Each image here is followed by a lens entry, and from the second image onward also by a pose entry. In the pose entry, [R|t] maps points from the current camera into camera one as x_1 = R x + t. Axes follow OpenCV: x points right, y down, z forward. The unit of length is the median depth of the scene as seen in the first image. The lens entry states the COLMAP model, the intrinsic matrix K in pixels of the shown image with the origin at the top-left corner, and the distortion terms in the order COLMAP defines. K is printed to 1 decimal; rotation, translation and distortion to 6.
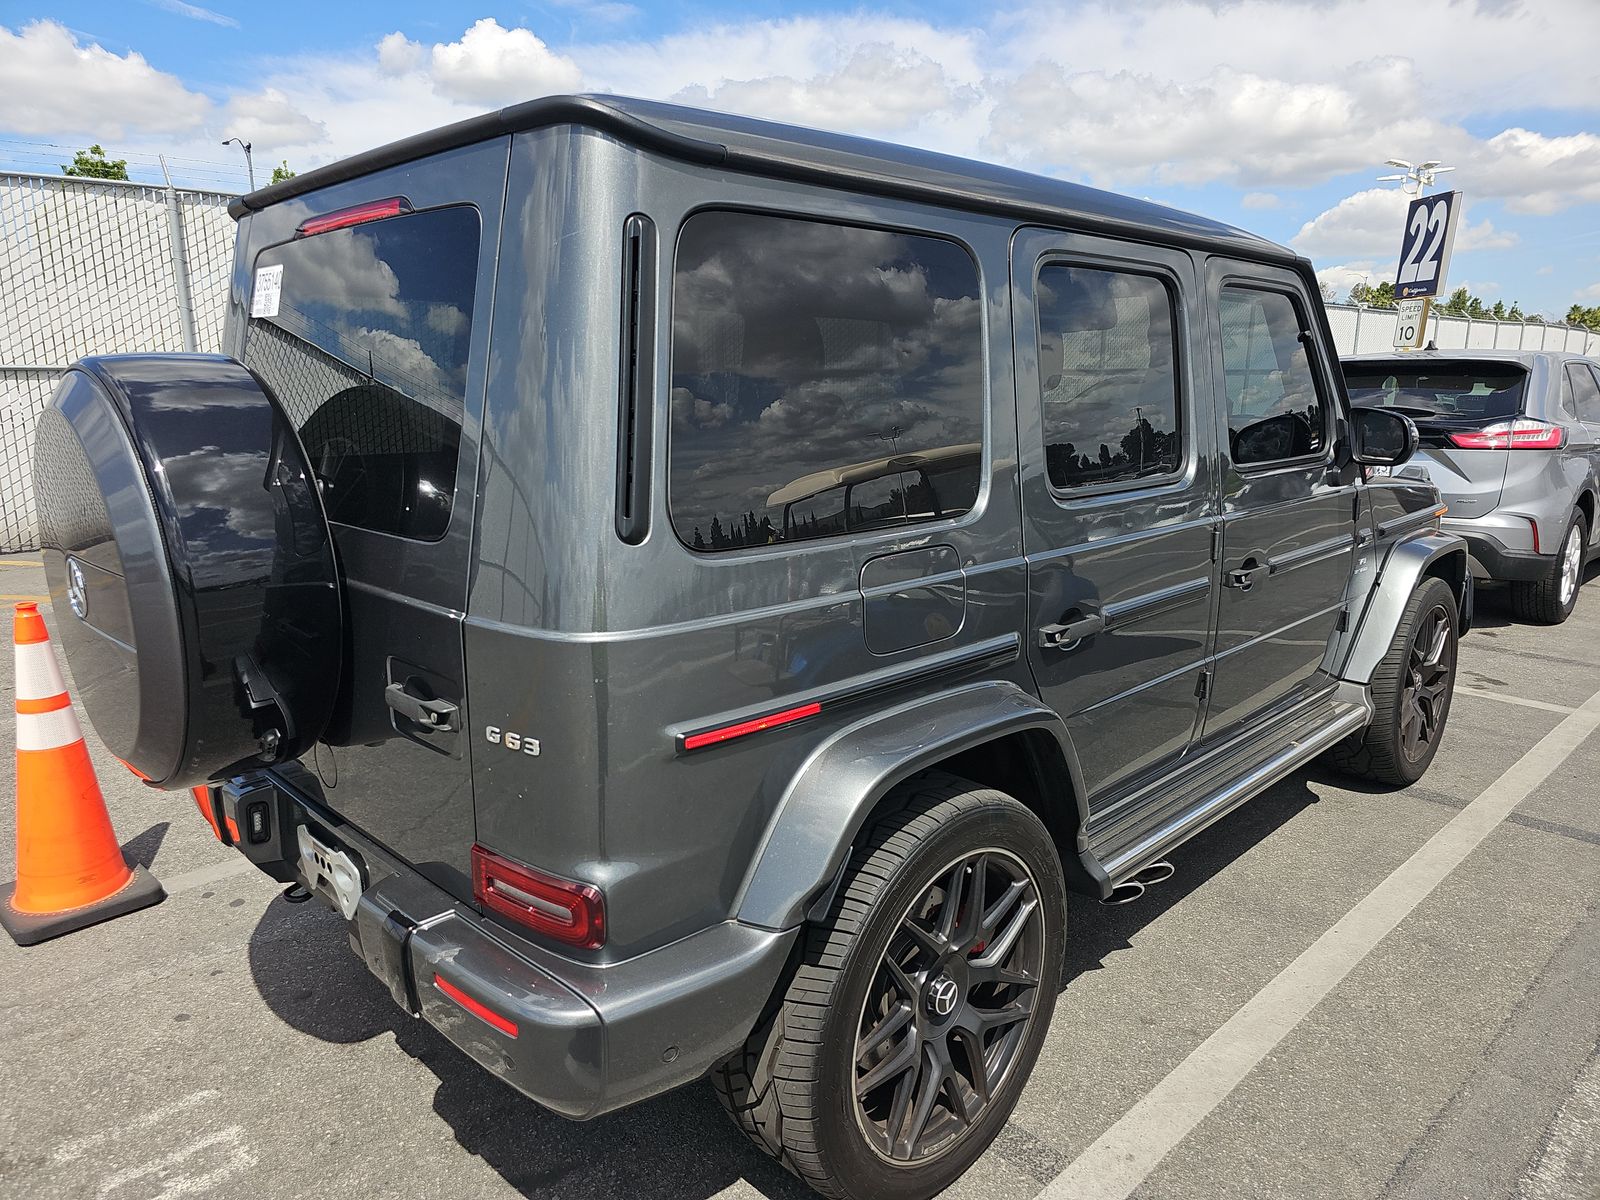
lens RADIAL K [[1076.8, 0, 816.0], [0, 1076.8, 600.7], [0, 0, 1]] dist [0.048821, -0.048205]
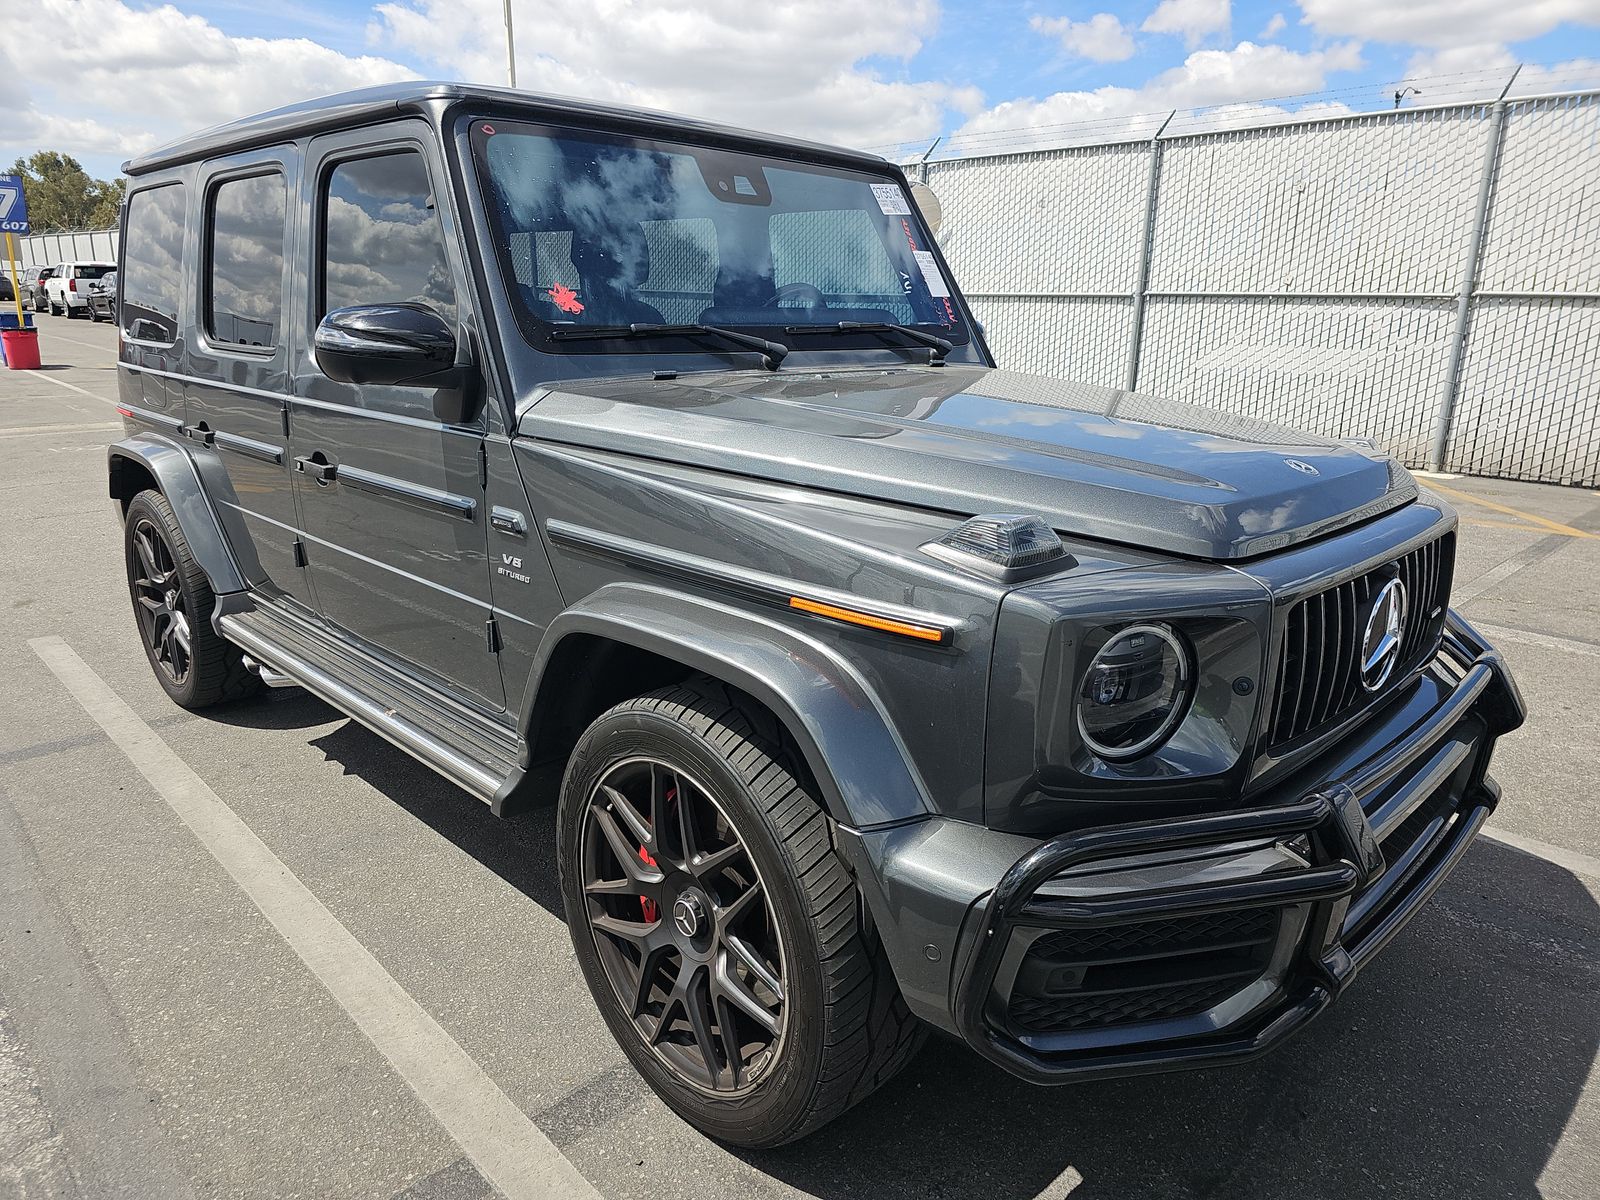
lens RADIAL K [[1076.8, 0, 816.0], [0, 1076.8, 600.7], [0, 0, 1]] dist [0.048821, -0.048205]
pose [[-0.006948, 0.226912, -0.973890, 1.419971], [-0.266899, 0.938162, 0.220492, -0.261322], [0.963699, 0.261463, 0.054045, 1.417201]]
